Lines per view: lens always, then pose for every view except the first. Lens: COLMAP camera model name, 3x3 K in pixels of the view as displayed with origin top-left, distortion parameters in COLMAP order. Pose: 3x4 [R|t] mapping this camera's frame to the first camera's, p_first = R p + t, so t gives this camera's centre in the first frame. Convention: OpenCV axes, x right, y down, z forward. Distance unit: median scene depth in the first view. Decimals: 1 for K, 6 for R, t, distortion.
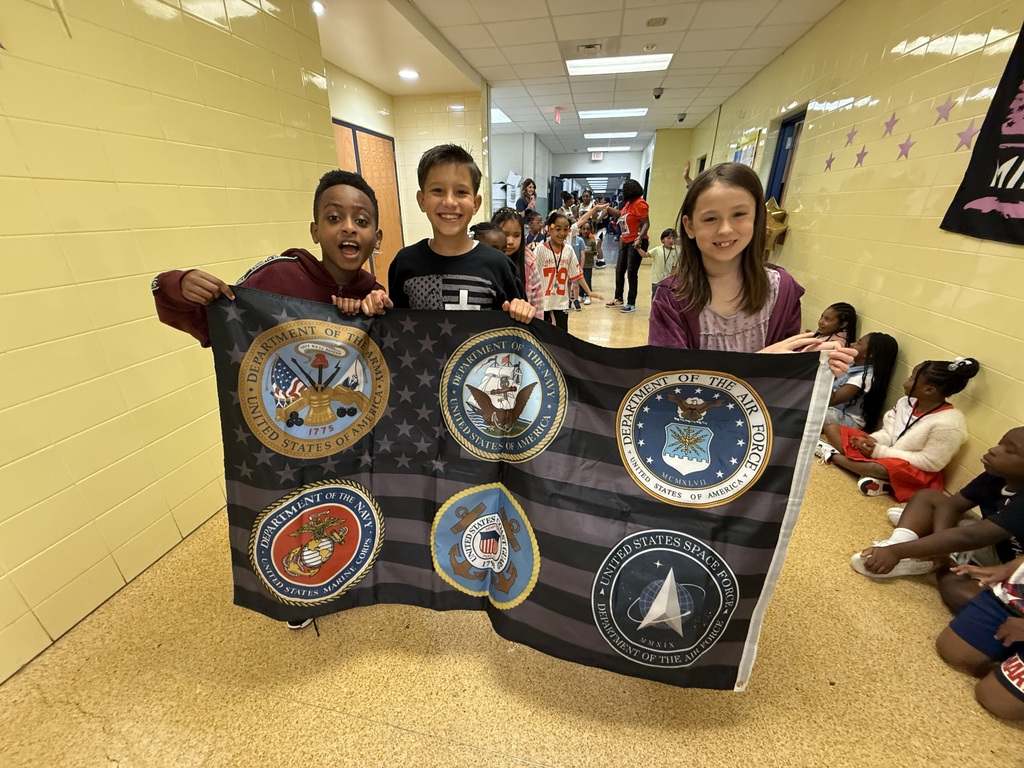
lens RADIAL K [[428.5, 0, 505.7], [0, 428.5, 413.6], [0, 0, 1]] dist [-0.001605, -0.000166]
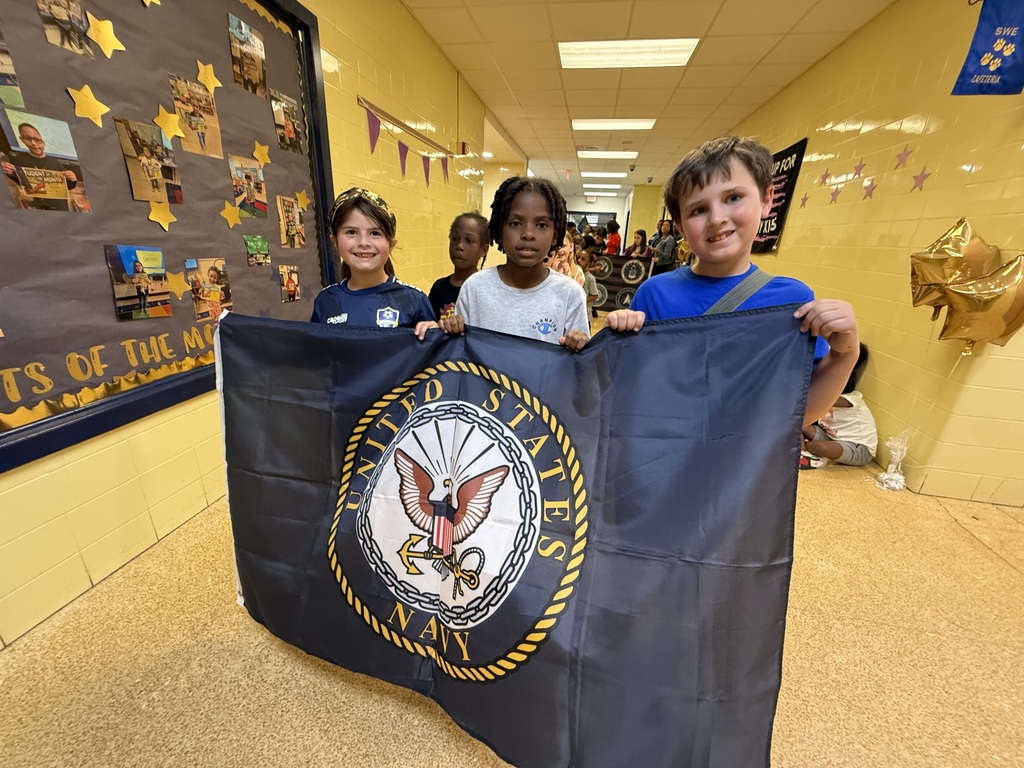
lens RADIAL K [[409.3, 0, 512.0], [0, 409.3, 384.0], [0, 0, 1]] dist [-0.001997, -0.000322]
pose [[0.998364, 0.038034, 0.042684, -0.079717], [-0.033960, 0.995142, -0.092405, 0.119136], [-0.045991, 0.090805, 0.994806, -0.246760]]
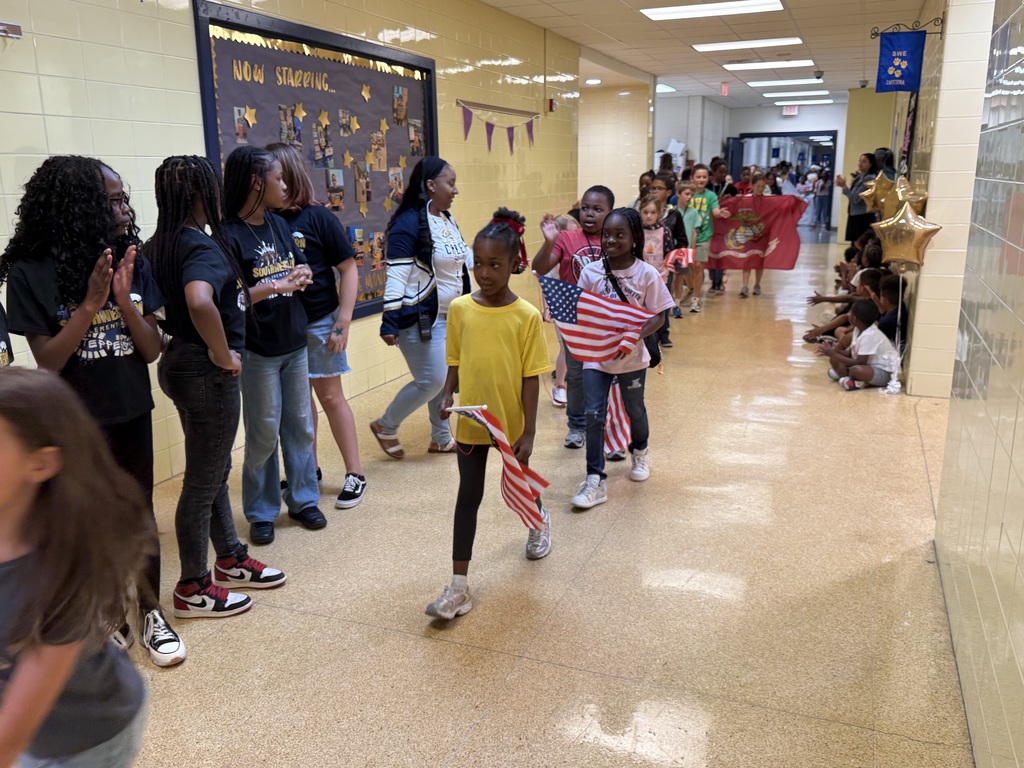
lens RADIAL K [[872.0, 0, 512.0], [0, 872.0, 384.0], [0, 0, 1]] dist [0.098719, -0.154402]
pose [[0.986539, 0.030285, -0.160695, -0.007103], [-0.062219, 0.978307, -0.197597, 0.281628], [0.151225, 0.204936, 0.967022, -0.649134]]
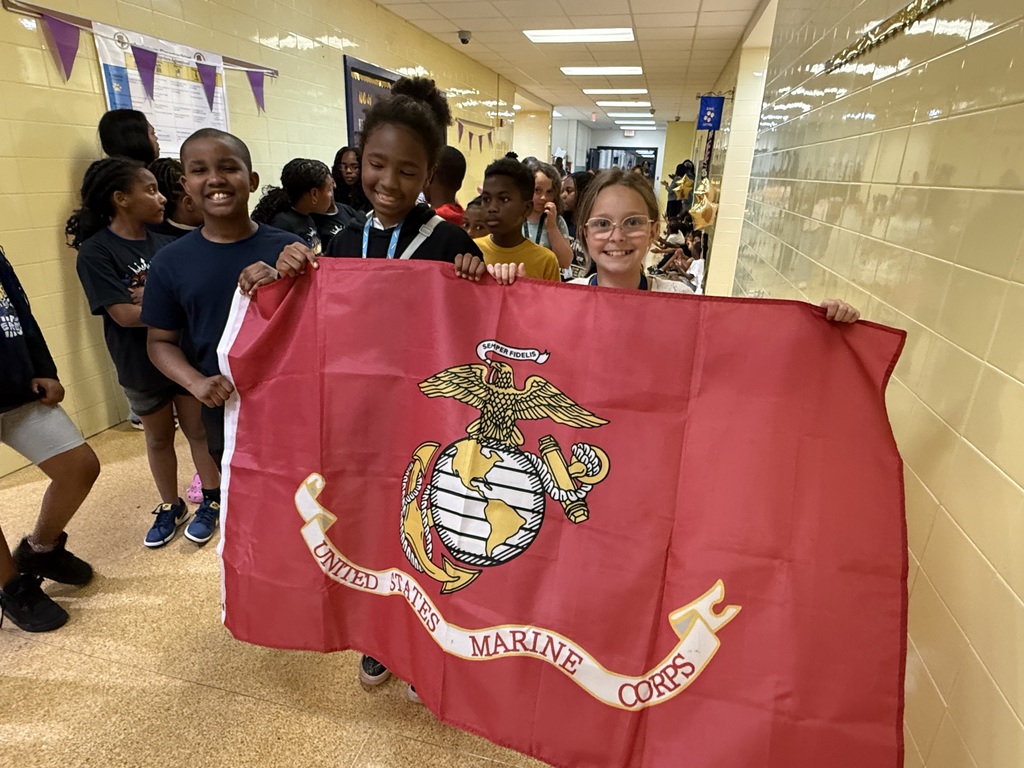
lens RADIAL K [[605.6, 0, 512.0], [0, 605.6, 384.0], [0, 0, 1]] dist [-0.000875, -0.001166]
pose [[0.998881, 0.044375, -0.016356, -0.071361], [-0.045777, 0.994066, -0.098680, 0.356937], [0.011880, 0.099319, 0.994985, -0.798216]]
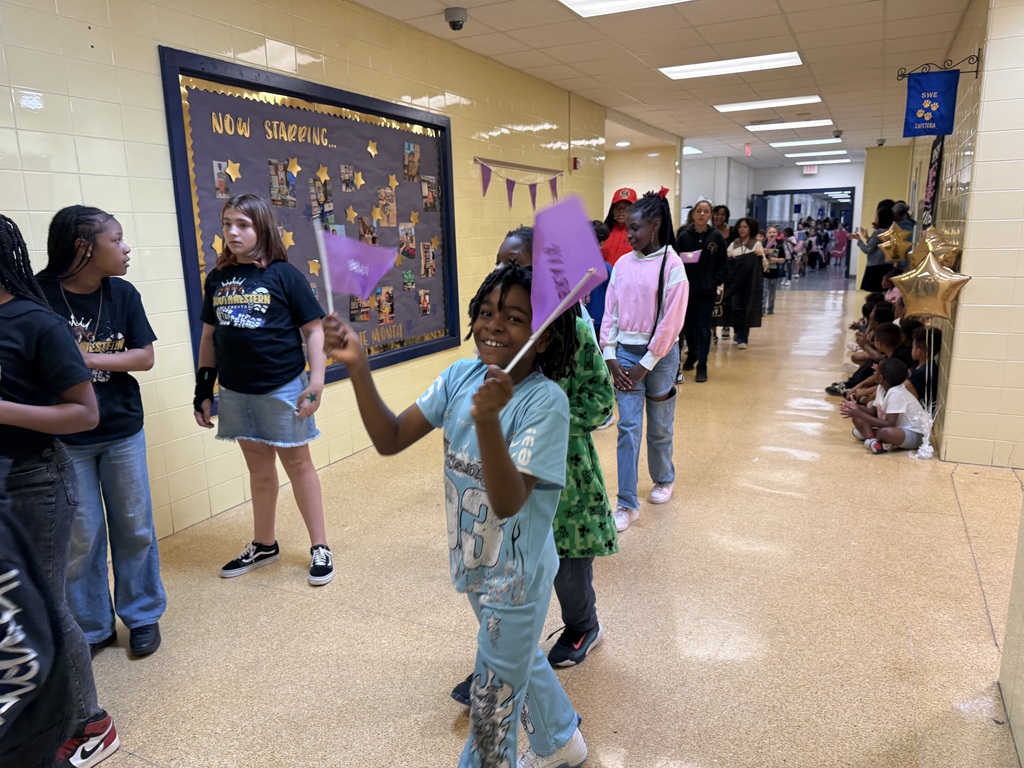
lens RADIAL K [[743.7, 0, 512.0], [0, 743.7, 384.0], [0, 0, 1]] dist [0.058867, -0.054125]
pose [[0.971557, 0.030281, -0.234861, 0.009702], [-0.084300, 0.971045, -0.223527, 0.234716], [0.221292, 0.236968, 0.945979, -0.543531]]
